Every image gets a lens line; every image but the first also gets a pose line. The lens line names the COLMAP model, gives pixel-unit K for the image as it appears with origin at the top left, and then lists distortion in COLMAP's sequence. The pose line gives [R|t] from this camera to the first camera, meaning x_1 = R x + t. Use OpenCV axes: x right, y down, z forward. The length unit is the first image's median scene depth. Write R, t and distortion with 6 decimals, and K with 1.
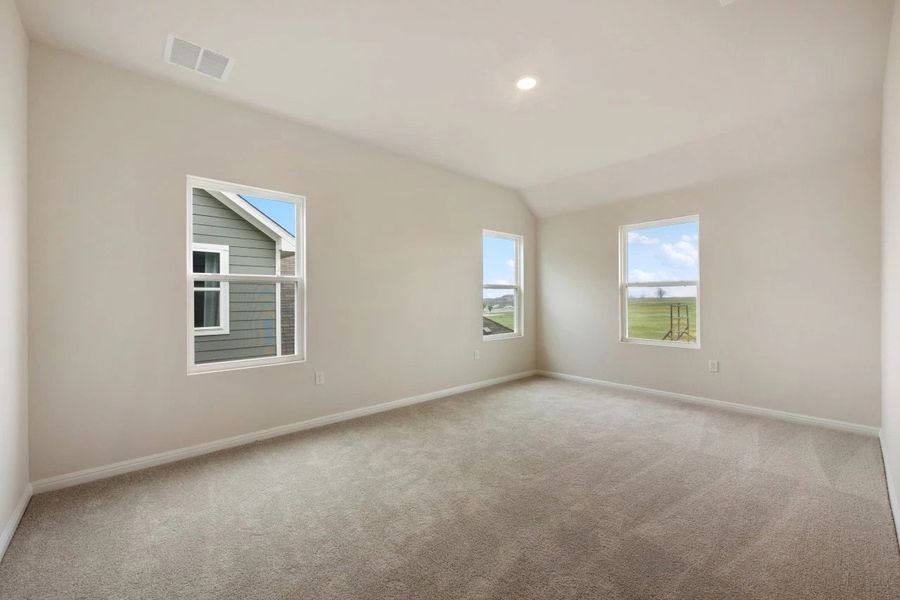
lens RADIAL K [[357.4, 0, 444.3], [0, 357.4, 301.4], [0, 0, 1]] dist [0.004619, 0.000161]
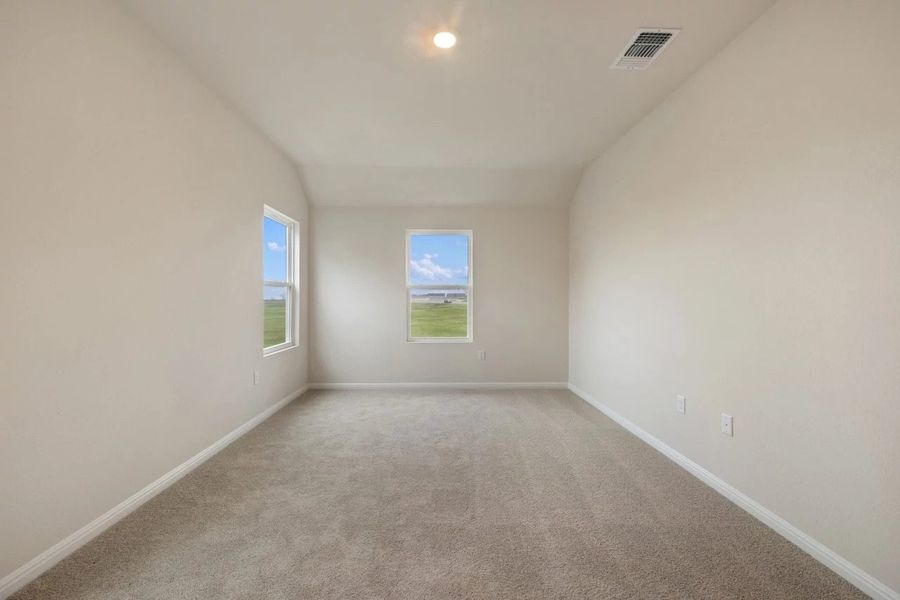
lens RADIAL K [[357.4, 0, 447.8], [0, 357.4, 302.4], [0, 0, 1]] dist [0.004619, 0.000161]
pose [[0.641755, -0.003582, 0.766901, -0.244731], [0.000843, 0.999992, 0.003966, -0.005924], [-0.766909, -0.001898, 0.641753, 0.280183]]
